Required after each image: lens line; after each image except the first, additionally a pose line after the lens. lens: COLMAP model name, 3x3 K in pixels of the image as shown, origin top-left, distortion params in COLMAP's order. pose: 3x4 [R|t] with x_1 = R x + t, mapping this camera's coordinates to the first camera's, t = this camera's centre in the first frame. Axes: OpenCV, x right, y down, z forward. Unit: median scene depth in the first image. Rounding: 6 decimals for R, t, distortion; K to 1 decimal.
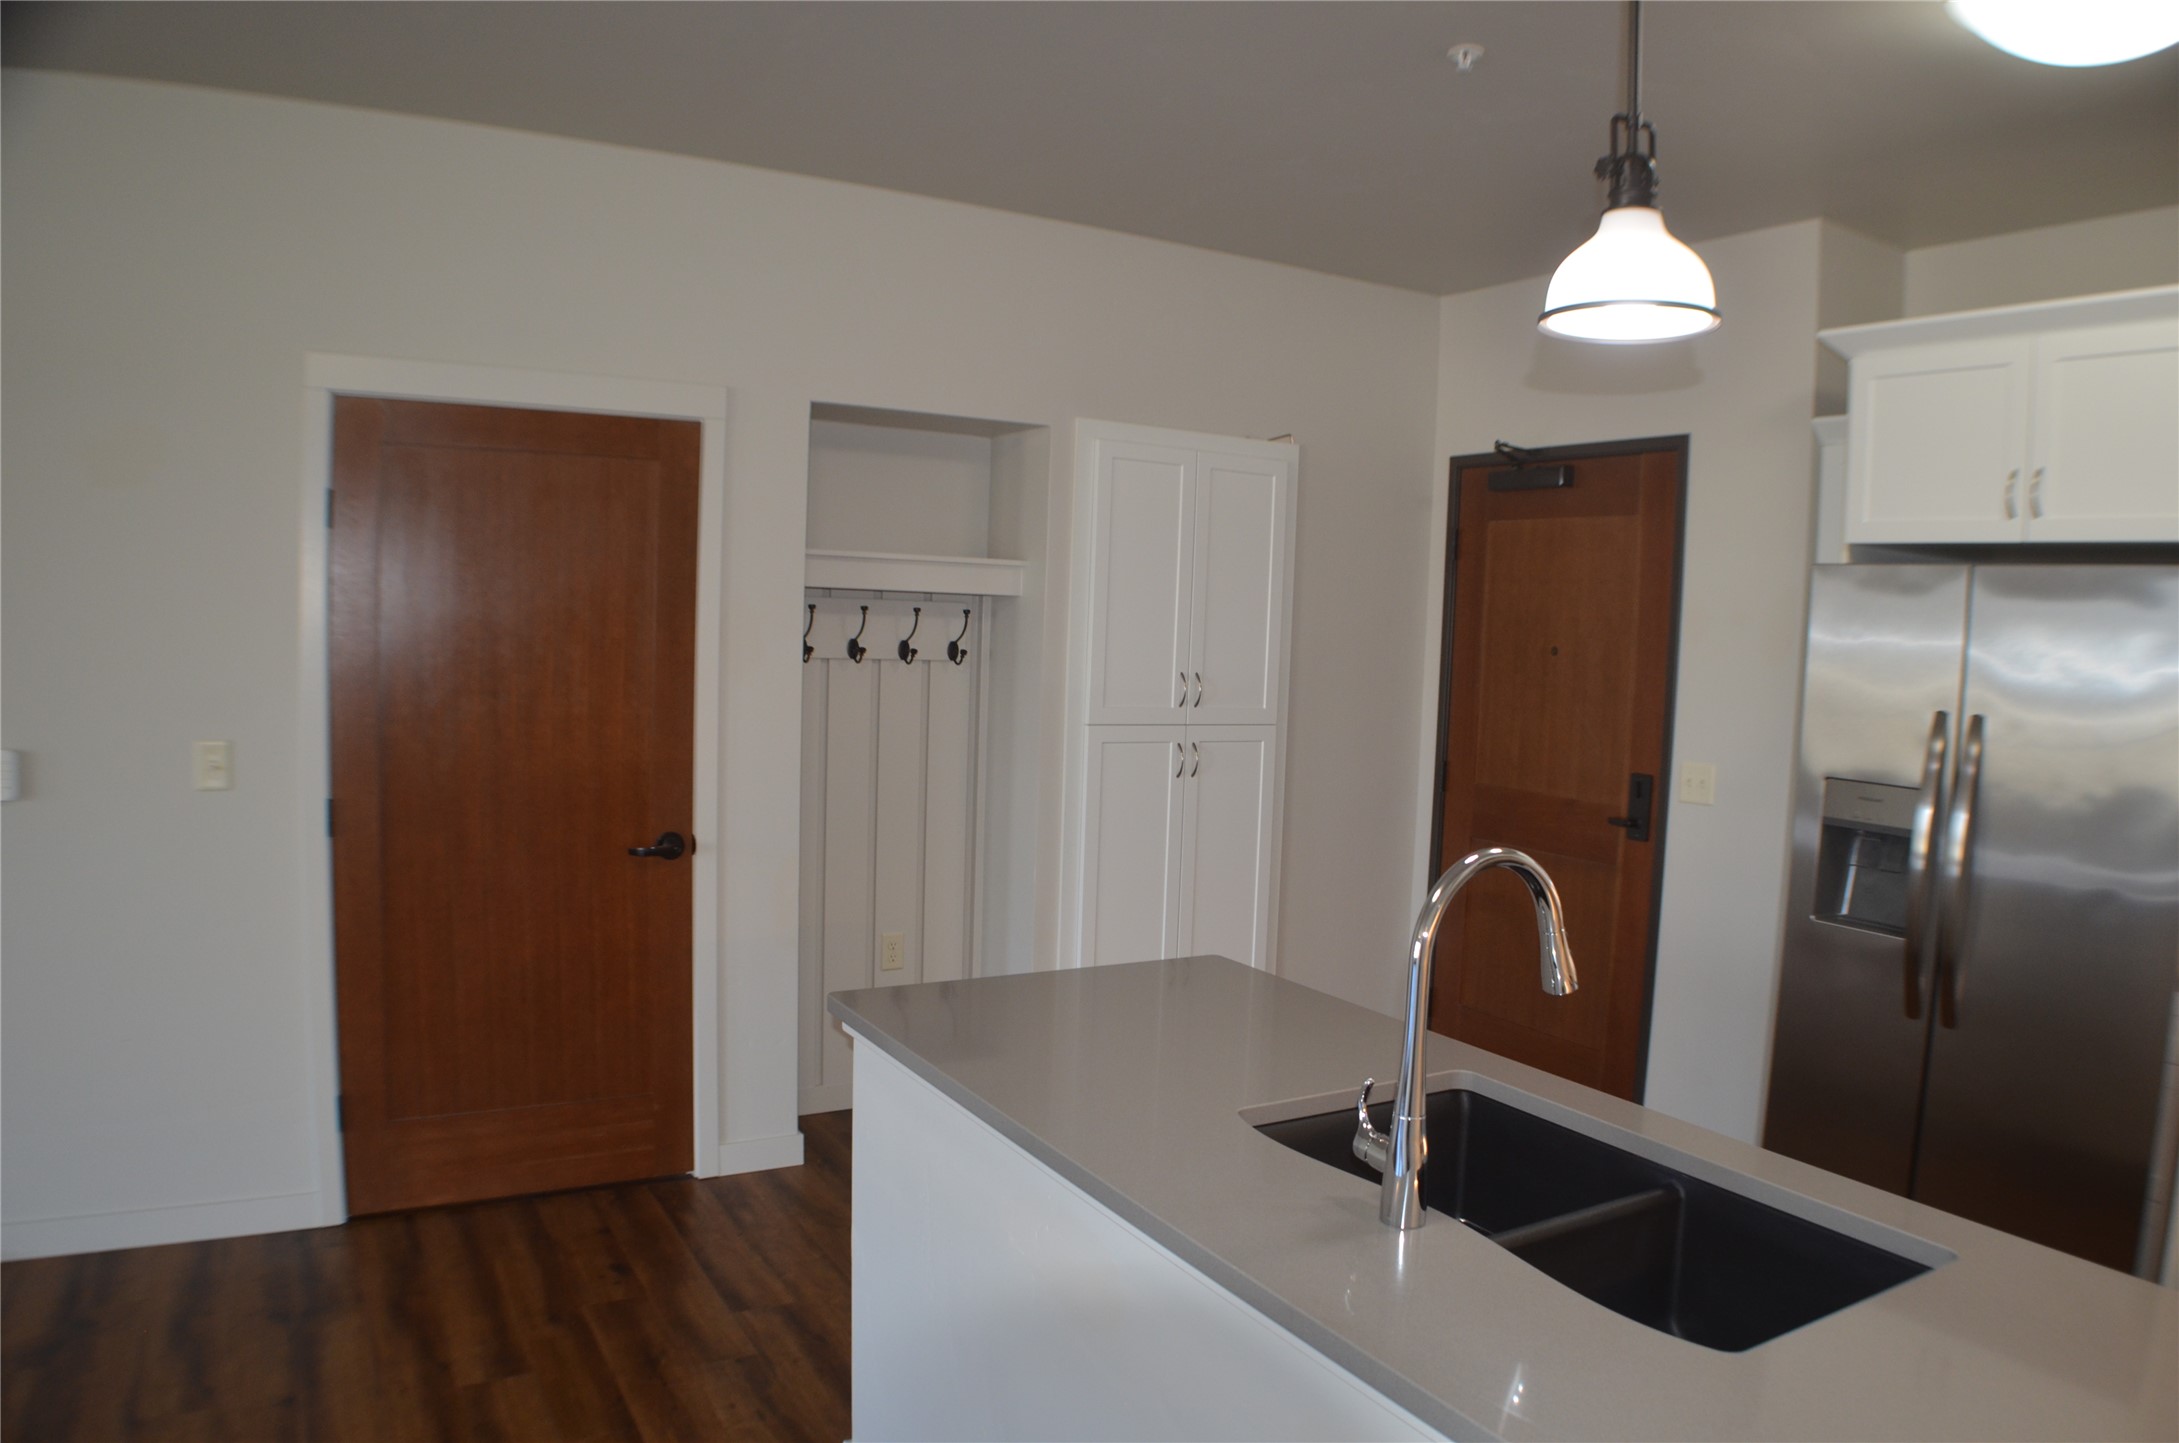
lens RADIAL K [[1463.4, 0, 1081.5], [0, 1463.4, 727.8], [0, 0, 1]] dist [-0.150988, 0.024539]
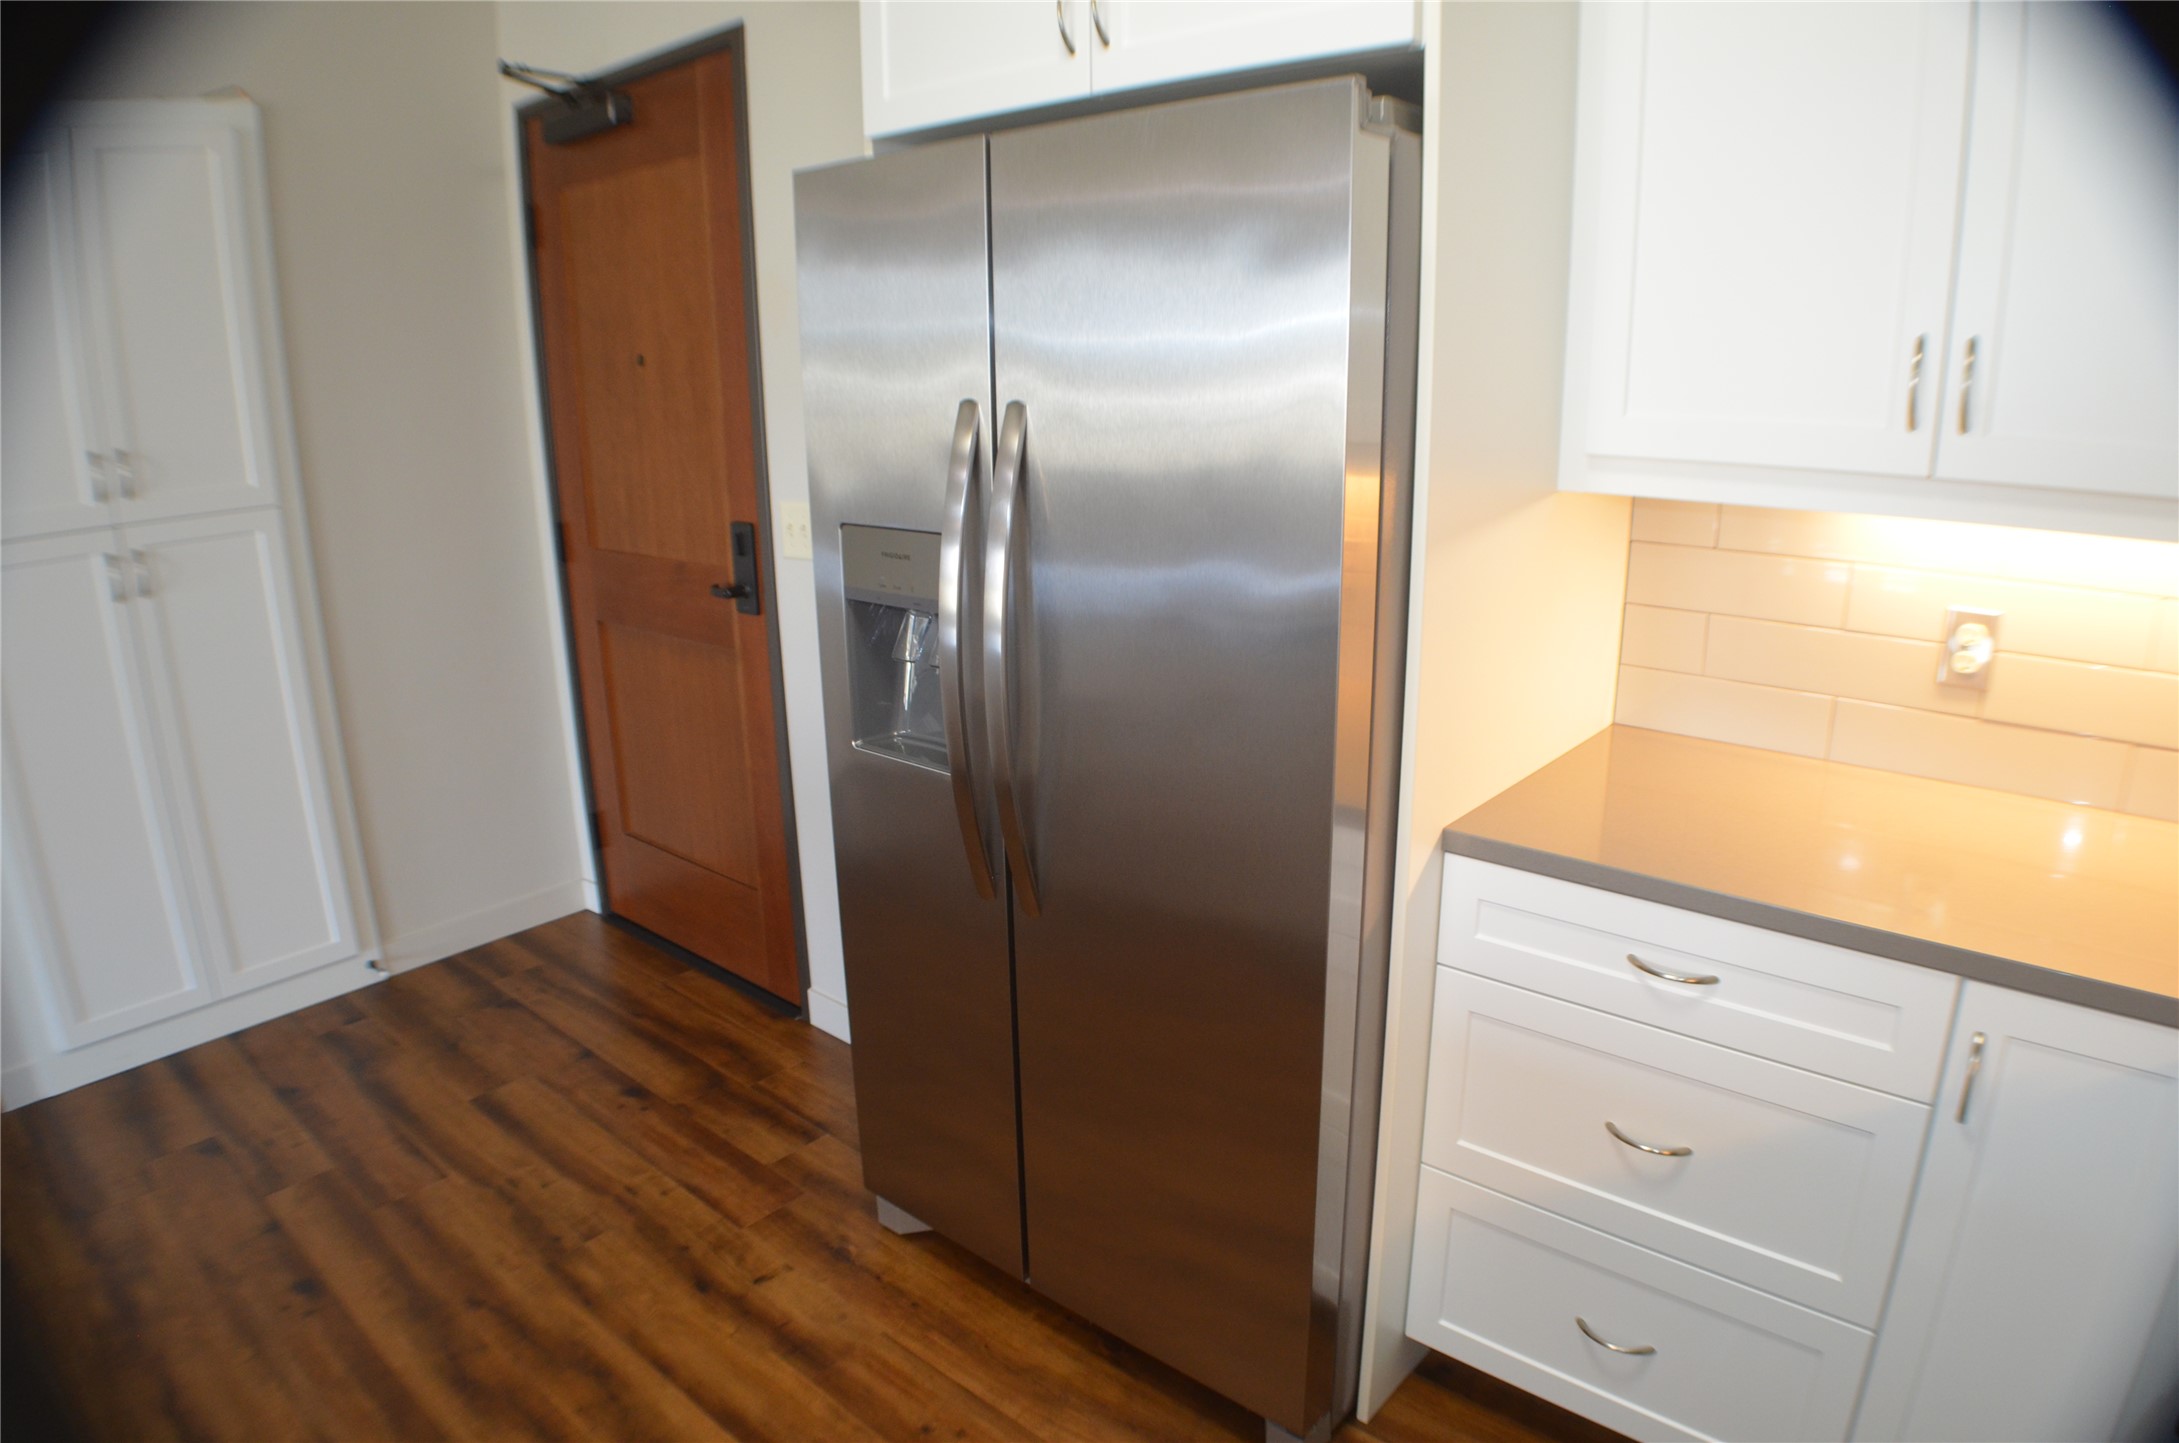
lens RADIAL K [[1311.4, 0, 1091.0], [0, 1311.4, 740.9], [0, 0, 1]] dist [-0.147193, 0.028085]
pose [[0.941781, -0.148956, 0.301432, 0.344805], [0.079973, 0.970022, 0.229480, 0.003732], [-0.326578, -0.192013, 0.925461, 0.318464]]
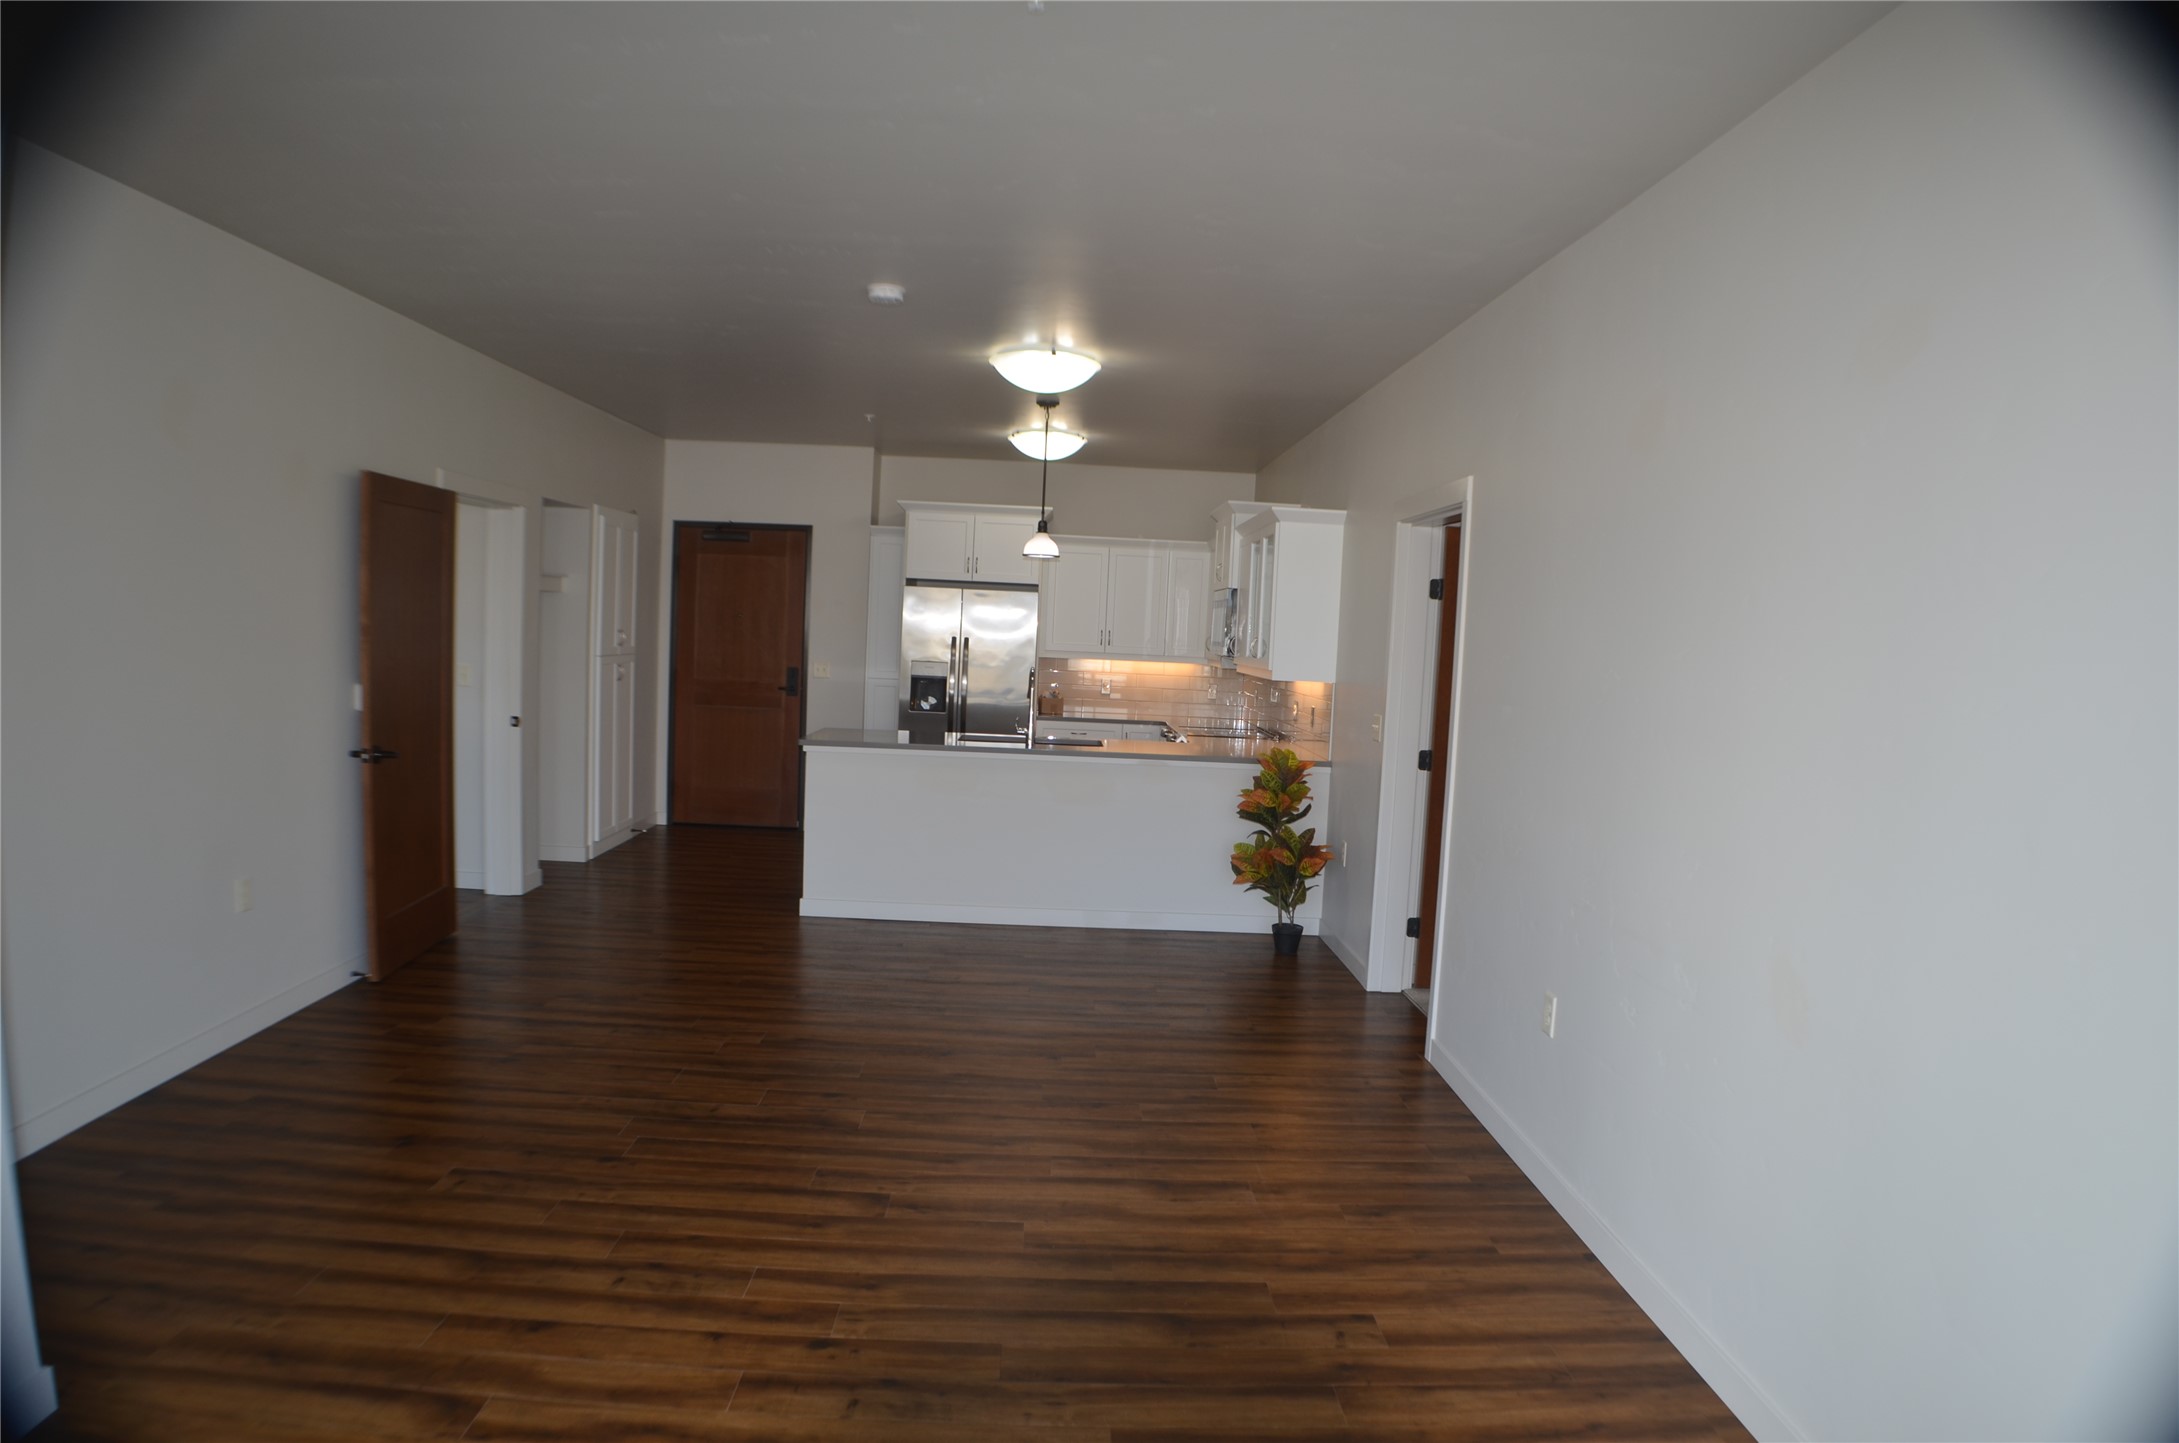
lens RADIAL K [[1311.4, 0, 1077.1], [0, 1311.4, 711.8], [0, 0, 1]] dist [-0.147193, 0.028085]
pose [[0.478489, -0.073538, 0.875009, -1.272127], [0.037106, 0.997290, 0.063523, -0.014086], [-0.877309, 0.002073, 0.479921, -0.444974]]
